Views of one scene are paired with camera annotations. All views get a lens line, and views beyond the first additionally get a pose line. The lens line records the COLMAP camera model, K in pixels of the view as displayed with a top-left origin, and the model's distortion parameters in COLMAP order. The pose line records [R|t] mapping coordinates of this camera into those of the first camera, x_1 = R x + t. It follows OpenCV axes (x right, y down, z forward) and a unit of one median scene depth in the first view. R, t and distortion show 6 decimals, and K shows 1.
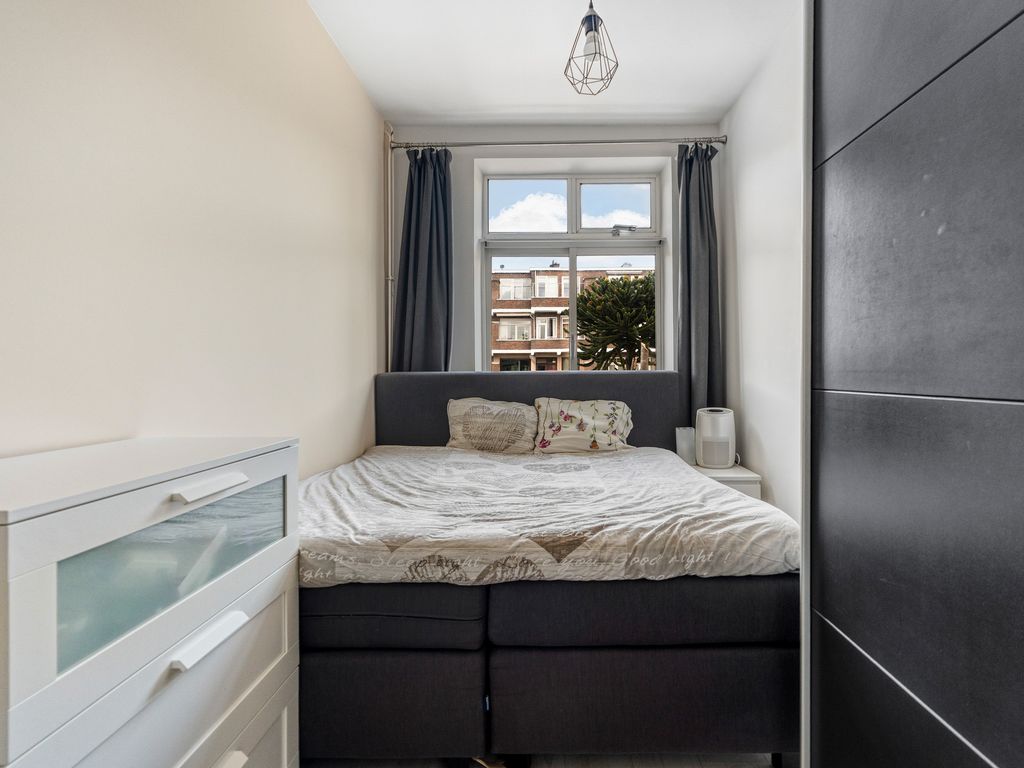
lens RADIAL K [[541.9, 0, 505.4], [0, 541.9, 383.6], [0, 0, 1]] dist [0.000076, 0.000752]
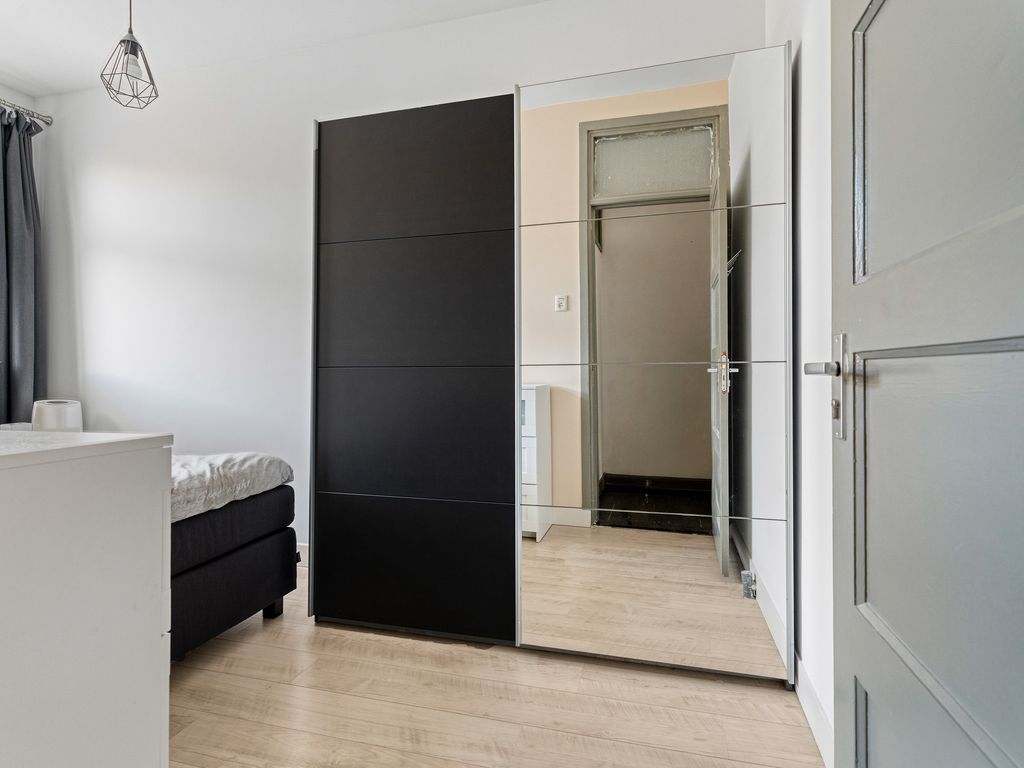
lens RADIAL K [[541.9, 0, 505.4], [0, 541.9, 383.6], [0, 0, 1]] dist [0.000076, 0.000752]
pose [[0.252930, -0.010041, 0.967432, -0.846202], [0.014308, 0.999876, 0.006637, 0.050931], [-0.967379, 0.012164, 0.253043, -0.043636]]
